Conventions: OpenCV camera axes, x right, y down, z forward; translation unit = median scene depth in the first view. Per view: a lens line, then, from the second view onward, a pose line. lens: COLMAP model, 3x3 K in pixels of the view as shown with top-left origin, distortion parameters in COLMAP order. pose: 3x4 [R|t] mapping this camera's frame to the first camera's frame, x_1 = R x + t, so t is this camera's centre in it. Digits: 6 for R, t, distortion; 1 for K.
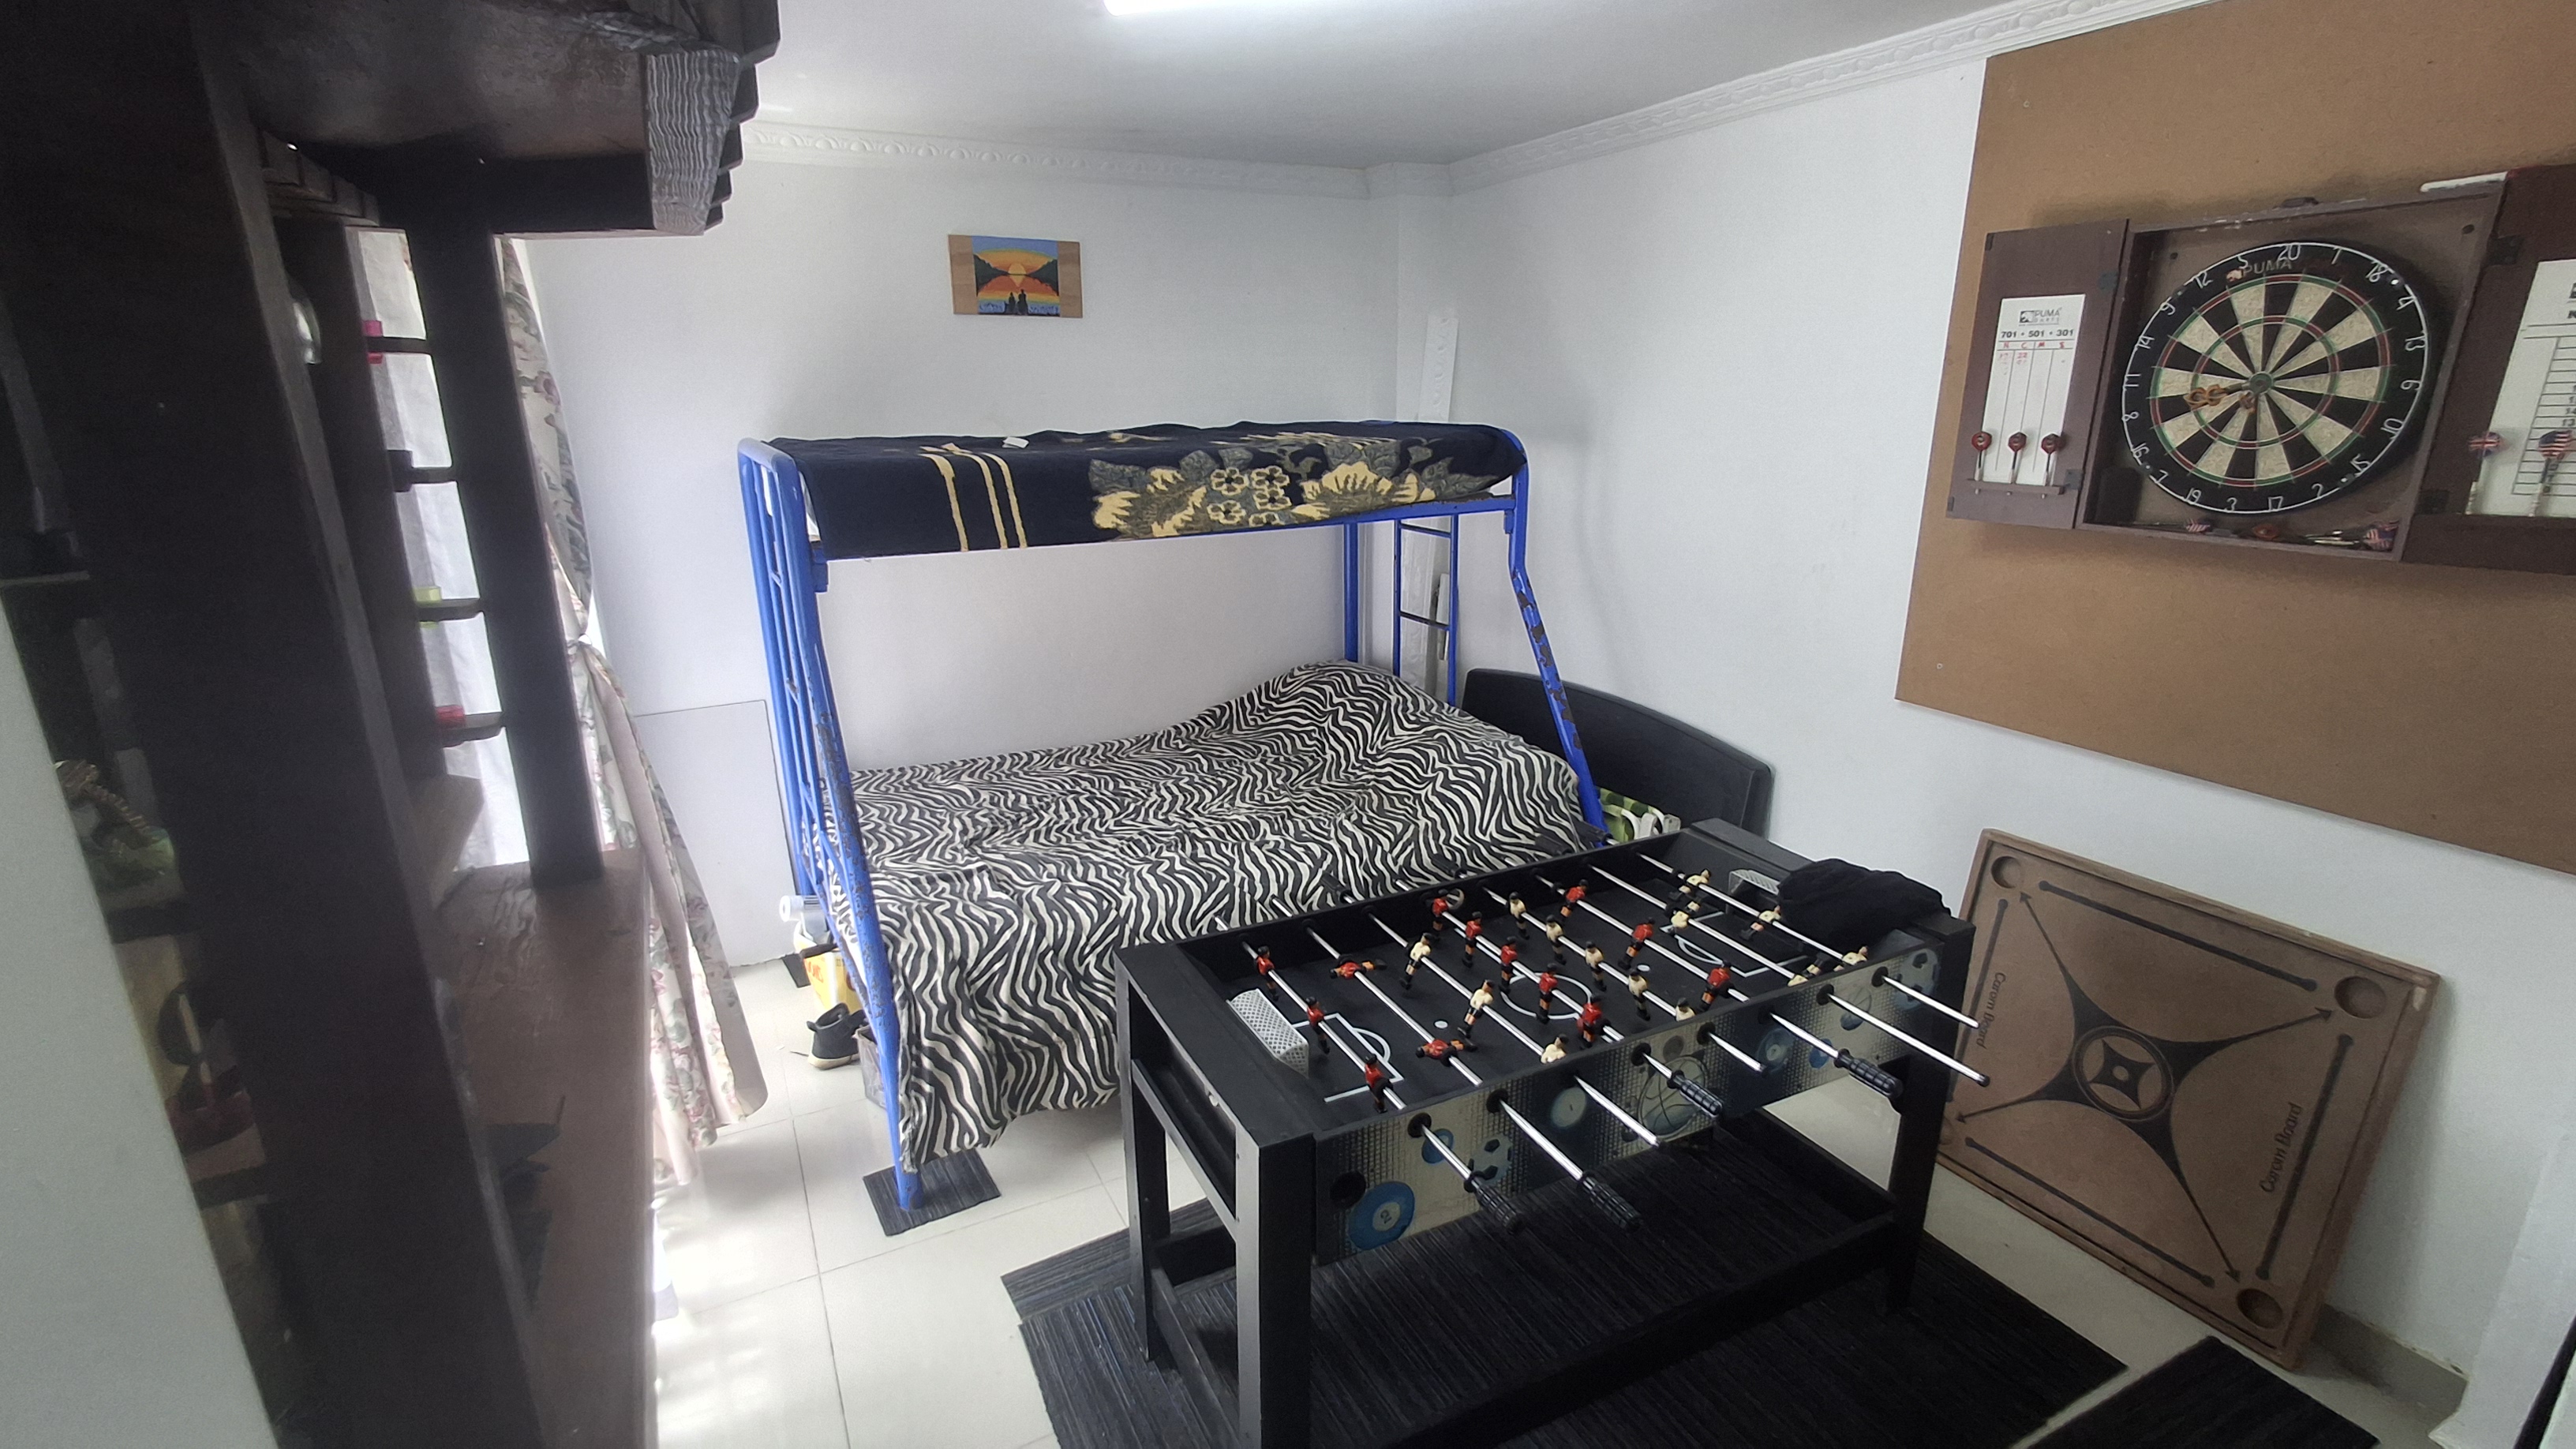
lens RADIAL K [[1185.4, 0, 1288.0], [0, 1185.4, 724.5], [0, 0, 1]] dist [-0.001389, 0.015720]
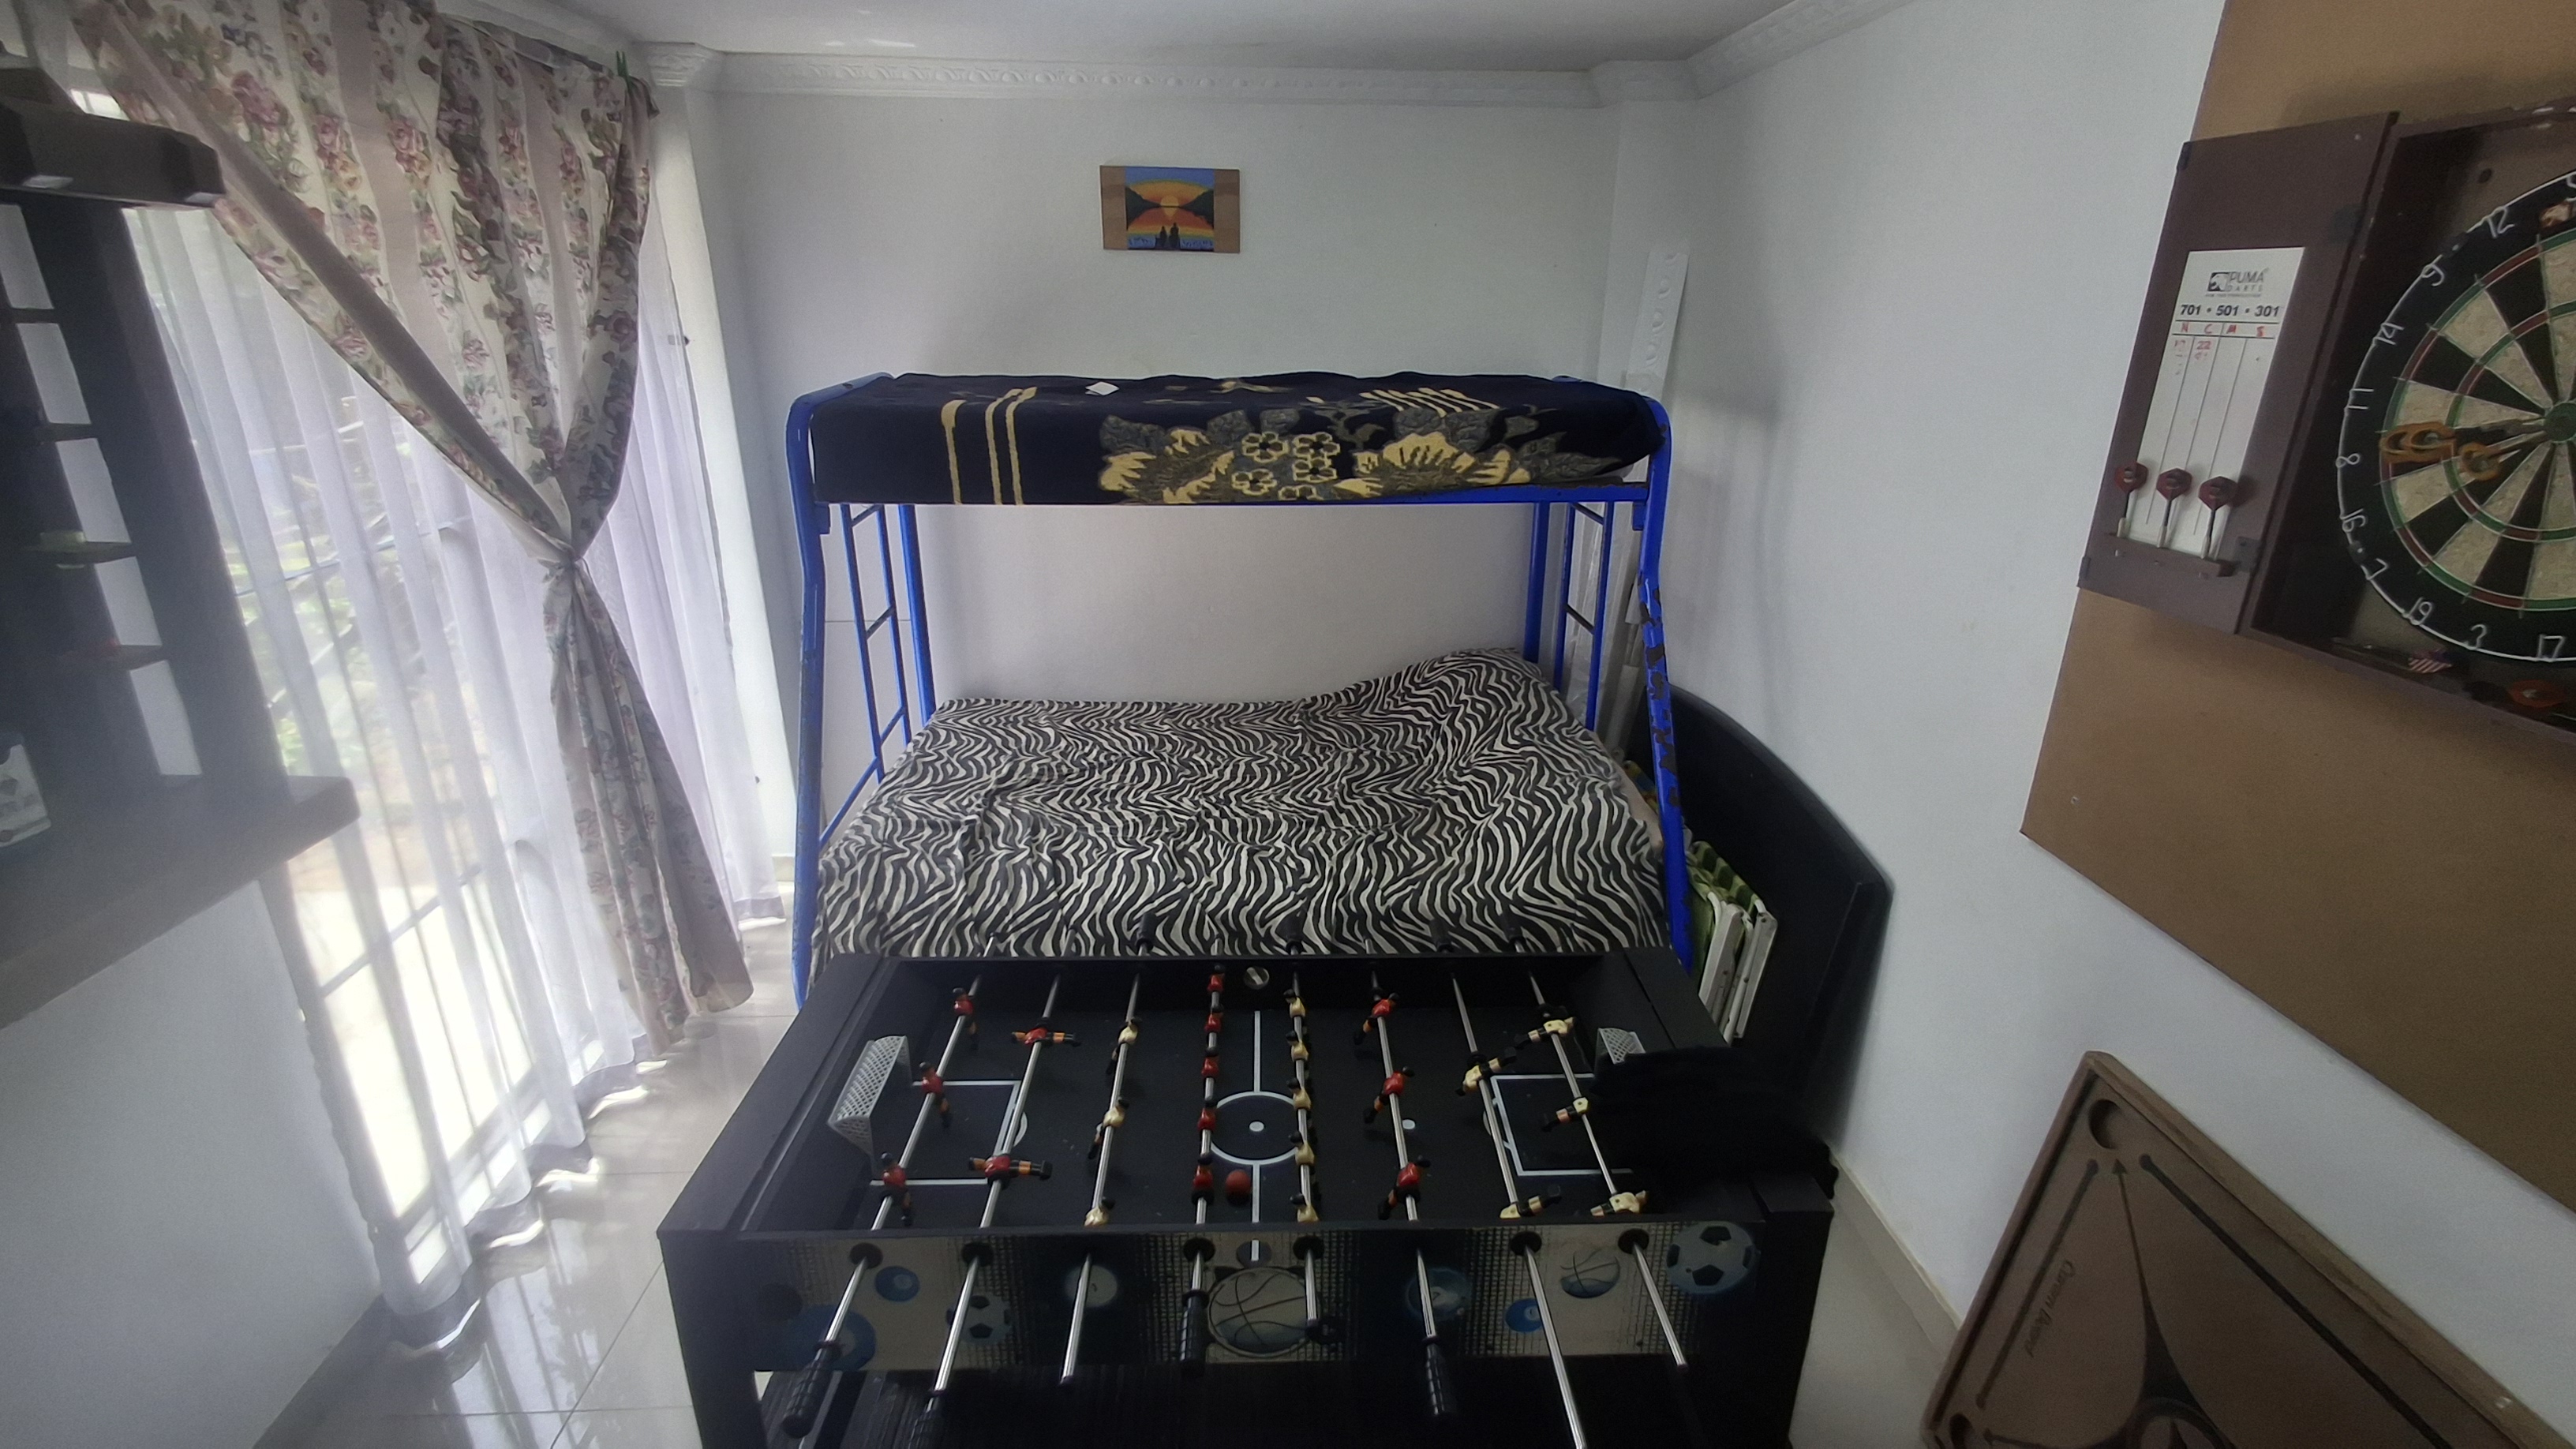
lens RADIAL K [[1185.4, 0, 1288.0], [0, 1185.4, 724.5], [0, 0, 1]] dist [-0.001389, 0.015720]
pose [[0.913139, 0.155477, -0.376834, 0.340389], [-0.130971, 0.987295, 0.089976, -0.082411], [0.386035, -0.032806, 0.921901, 0.178758]]
